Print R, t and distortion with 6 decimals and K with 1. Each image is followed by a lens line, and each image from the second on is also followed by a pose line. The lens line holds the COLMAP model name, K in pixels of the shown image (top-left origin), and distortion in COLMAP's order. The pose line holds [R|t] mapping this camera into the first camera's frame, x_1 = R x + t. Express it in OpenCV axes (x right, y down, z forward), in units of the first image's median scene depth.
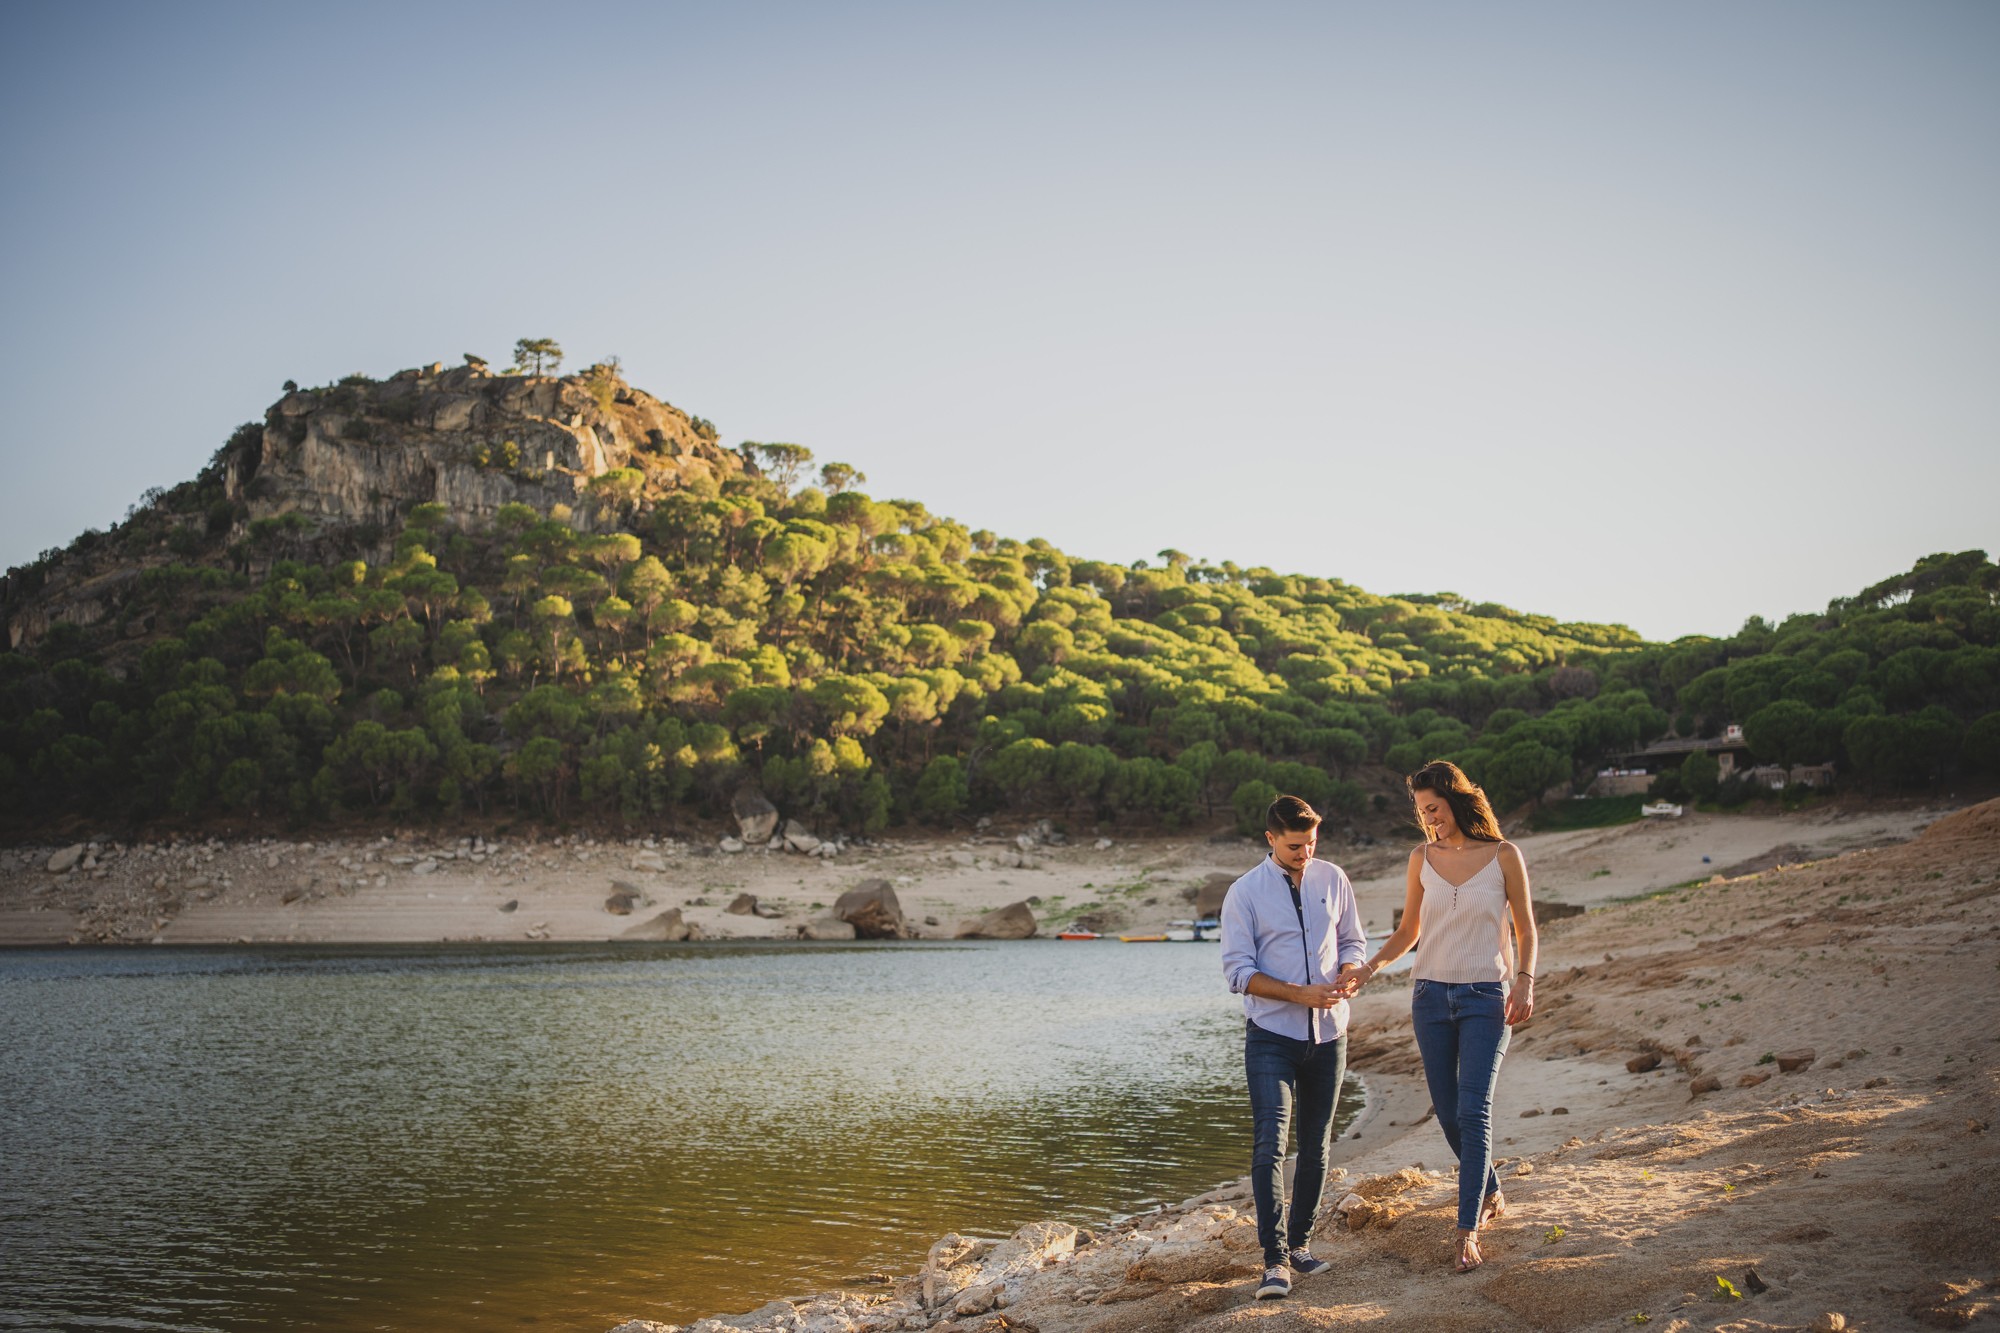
lens RADIAL K [[2146.0, 0, 997.7], [0, 2146.0, 630.6], [0, 0, 1]] dist [0.003571, 0.000000]
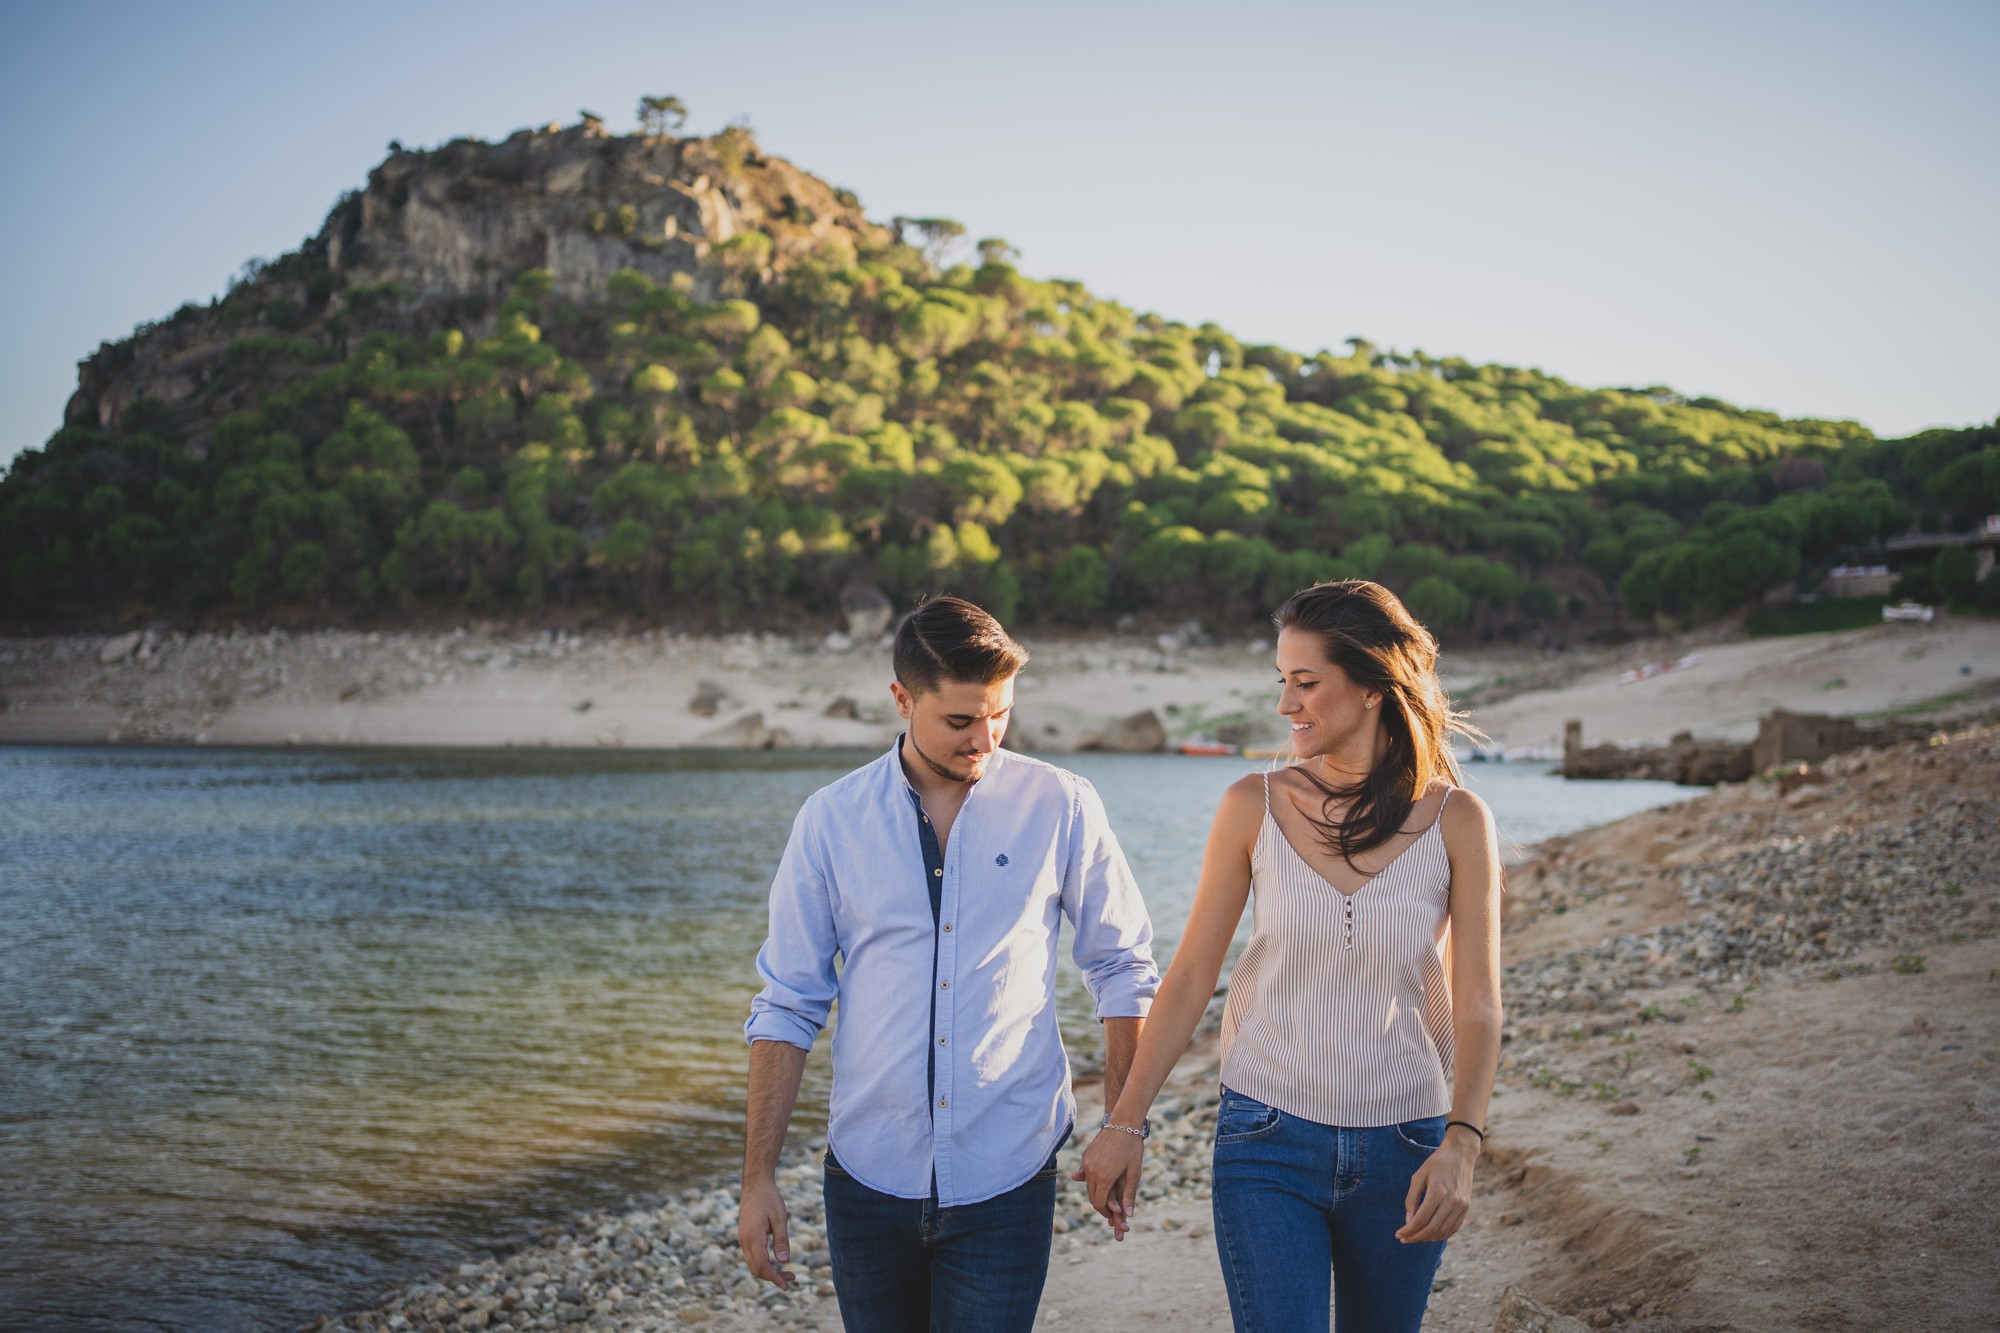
lens RADIAL K [[2124.9, 0, 1060.3], [0, 2124.9, 641.7], [0, 0, 1]] dist [0.006874, 0.000000]
pose [[0.997739, 0.011781, -0.066174, 0.022529], [-0.005606, 0.995675, 0.092734, 0.013837], [0.066981, -0.092153, 0.993490, 0.103045]]
